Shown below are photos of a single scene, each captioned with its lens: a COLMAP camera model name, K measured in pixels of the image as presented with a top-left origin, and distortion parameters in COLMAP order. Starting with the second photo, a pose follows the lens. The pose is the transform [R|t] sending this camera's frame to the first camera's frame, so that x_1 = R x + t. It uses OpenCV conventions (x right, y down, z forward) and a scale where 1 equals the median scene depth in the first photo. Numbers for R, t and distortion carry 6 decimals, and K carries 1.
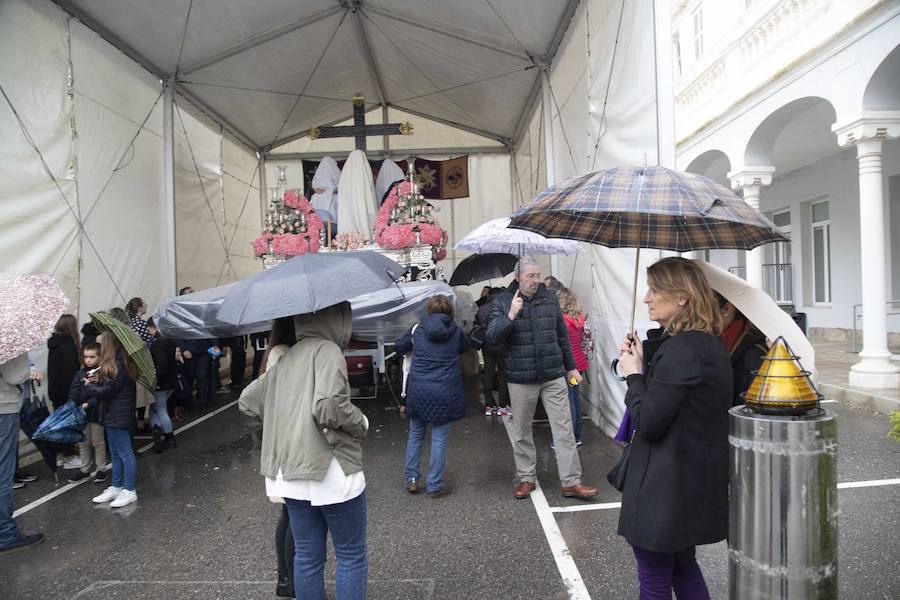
lens RADIAL K [[623.7, 0, 455.0], [0, 623.7, 304.4], [0, 0, 1]] dist [-0.119391, 0.072754]
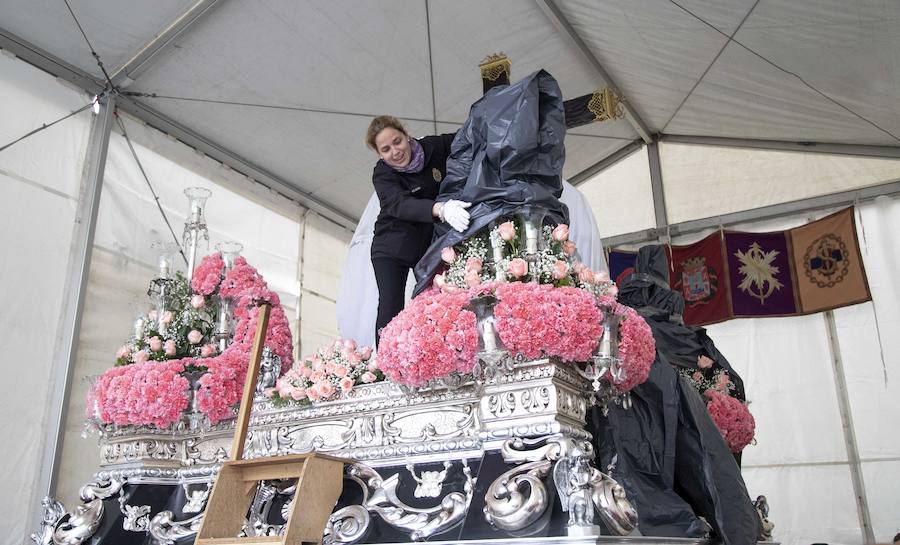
lens RADIAL K [[807.6, 0, 450.0], [0, 807.6, 272.5], [0, 0, 1]] dist [-0.009045, -0.009723]
pose [[0.853377, -0.144758, -0.500793, 0.086830], [-0.025152, 0.948118, -0.316921, -0.024211], [0.520688, 0.283049, 0.805461, 0.660775]]
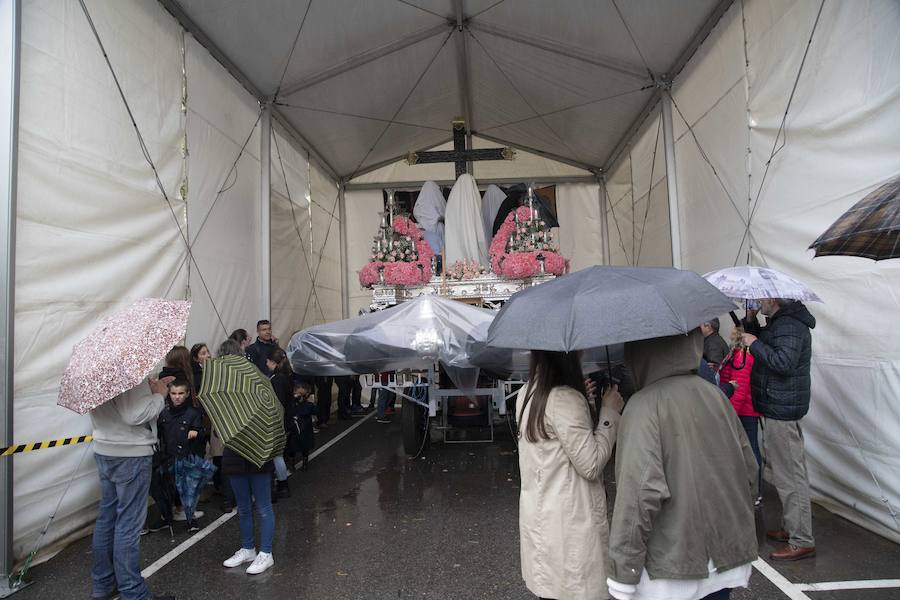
lens RADIAL K [[620.0, 0, 450.1], [0, 620.0, 305.7], [0, 0, 1]] dist [-0.120023, 0.070808]
pose [[0.997883, 0.003958, -0.064907, -0.123990], [-0.007739, 0.998281, -0.058100, 0.004094], [0.064565, 0.058479, 0.996199, 0.079916]]
